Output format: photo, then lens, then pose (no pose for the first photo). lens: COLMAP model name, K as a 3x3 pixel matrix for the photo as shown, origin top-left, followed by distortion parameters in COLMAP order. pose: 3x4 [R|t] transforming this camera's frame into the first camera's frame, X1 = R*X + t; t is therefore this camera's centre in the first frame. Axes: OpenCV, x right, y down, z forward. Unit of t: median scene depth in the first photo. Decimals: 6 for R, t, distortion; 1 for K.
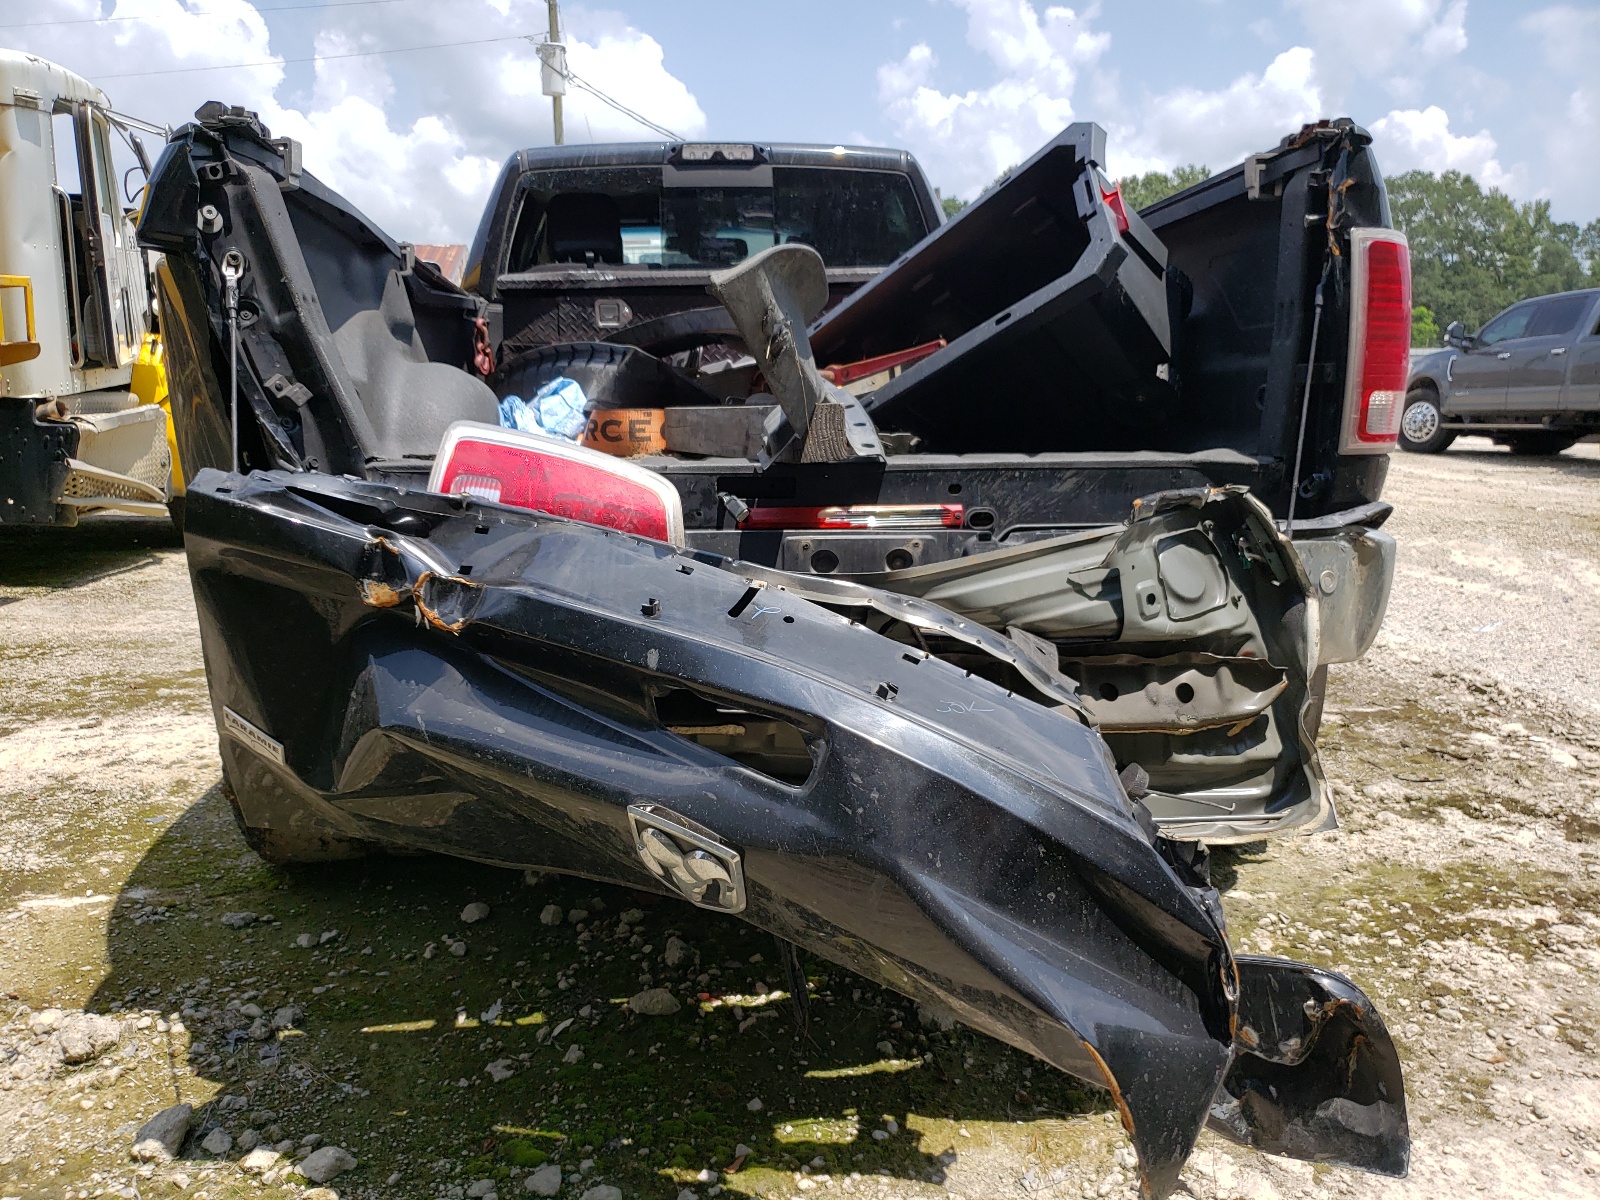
lens RADIAL K [[1215.5, 0, 800.0], [0, 1215.5, 600.0], [0, 0, 1]] dist [0.003264, -0.001823]
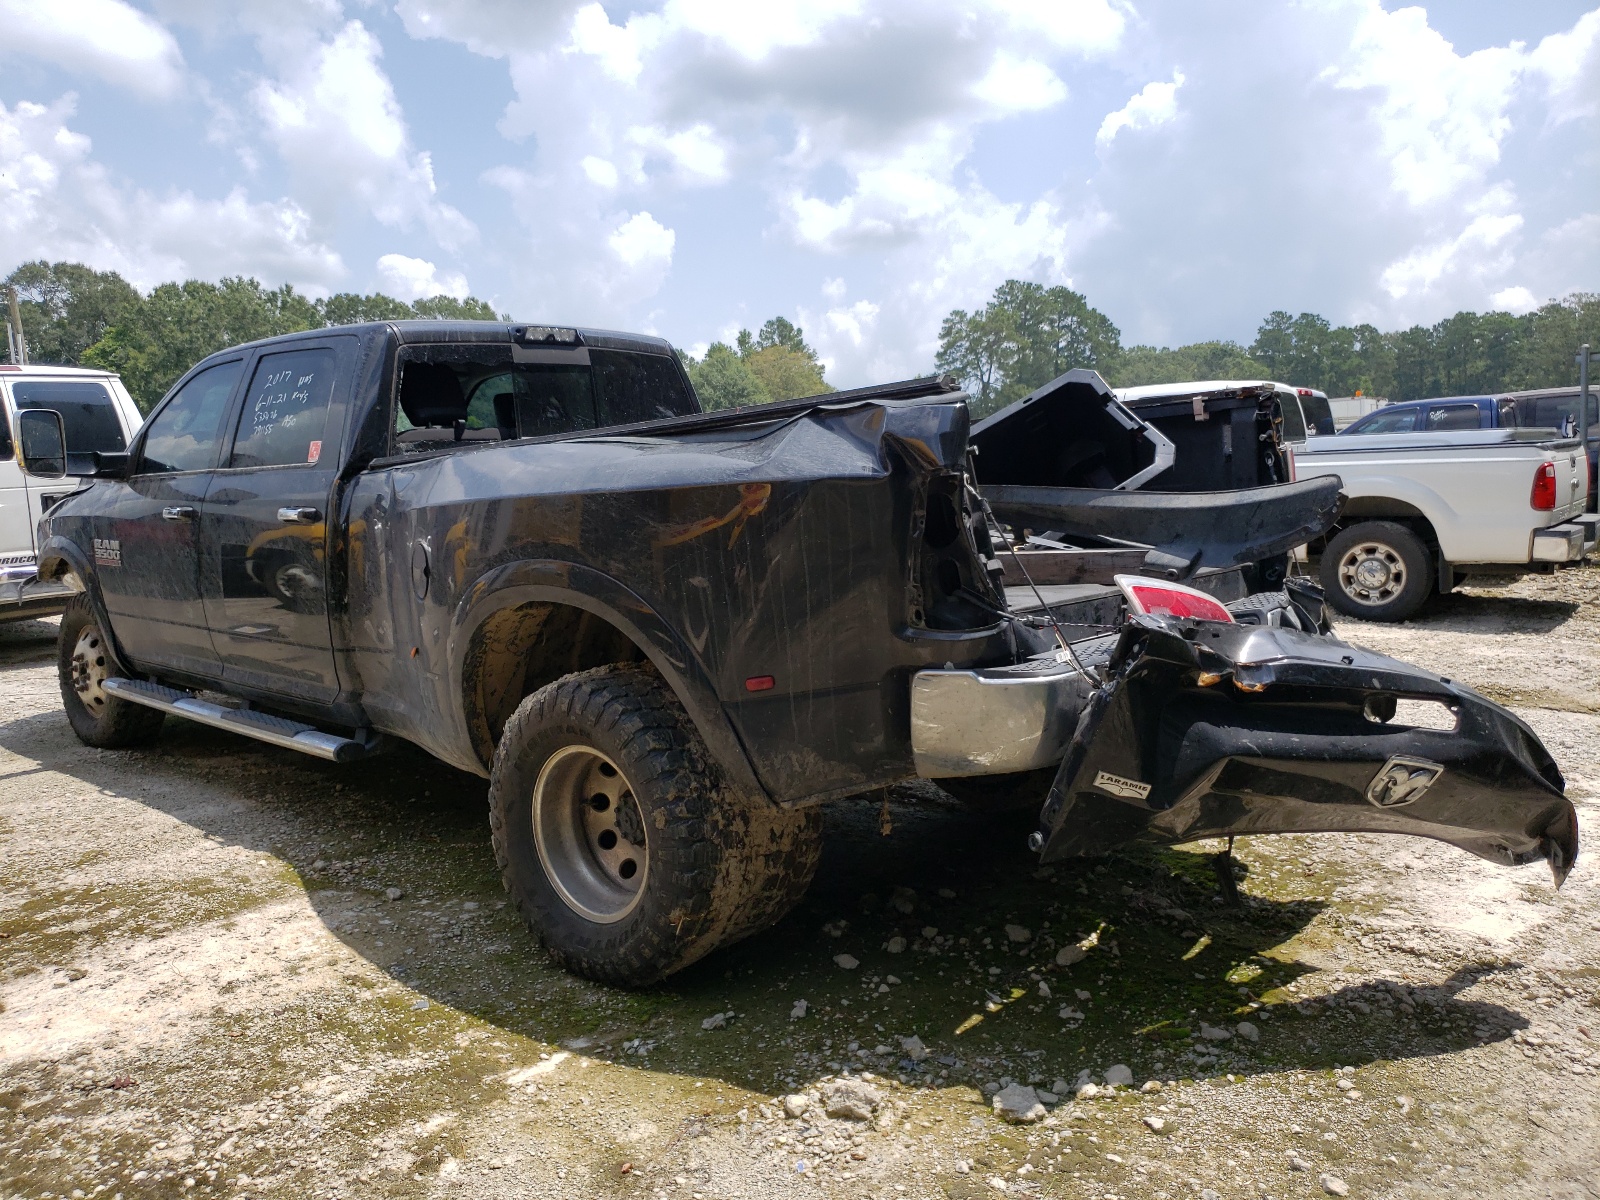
lens RADIAL K [[1215.5, 0, 800.0], [0, 1215.5, 600.0], [0, 0, 1]] dist [0.003264, -0.001823]
pose [[0.752047, -0.089470, 0.653009, -0.671024], [0.147224, 0.988515, -0.034114, -0.050026], [-0.642457, 0.121794, 0.756581, 0.018769]]
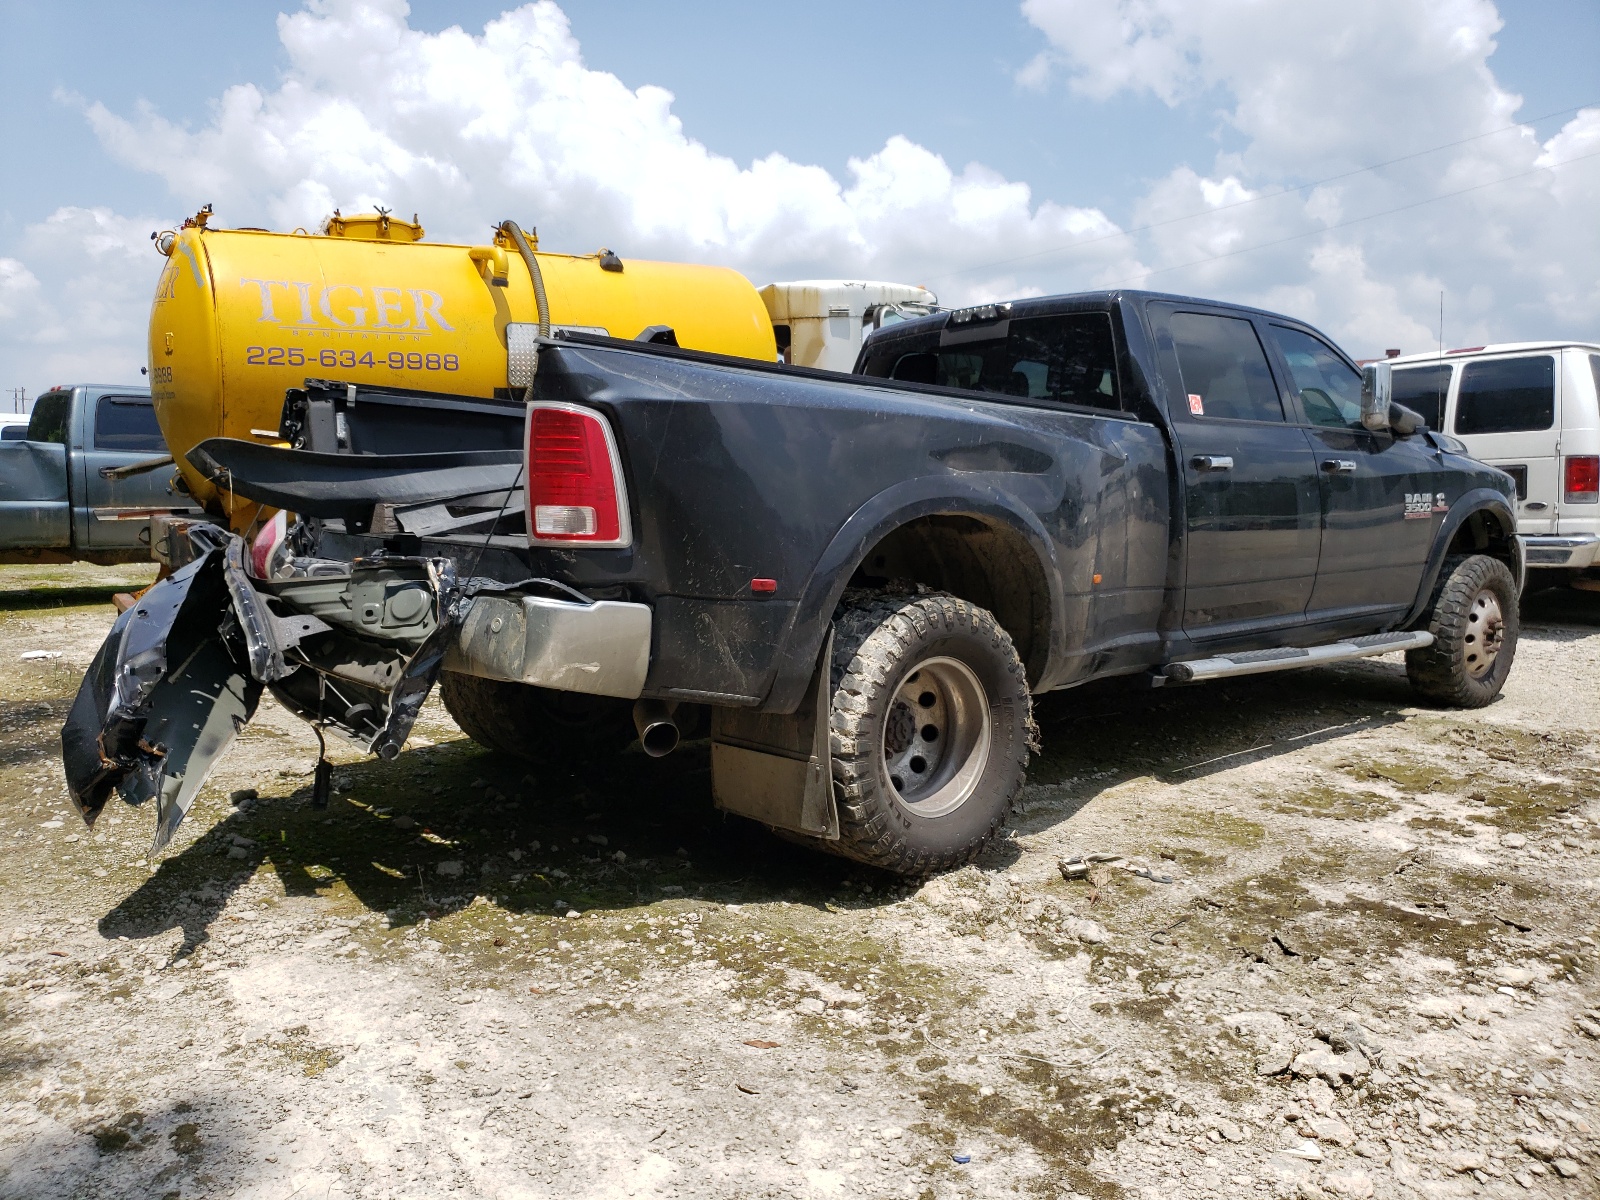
lens RADIAL K [[1202.2, 0, 800.0], [0, 1202.2, 600.0], [0, 0, 1]] dist [0.009255, 0.000912]
pose [[0.569757, 0.082564, -0.817655, 0.886188], [-0.157233, 0.987512, -0.009848, -0.043093], [0.806632, 0.134173, 0.575624, 0.198855]]
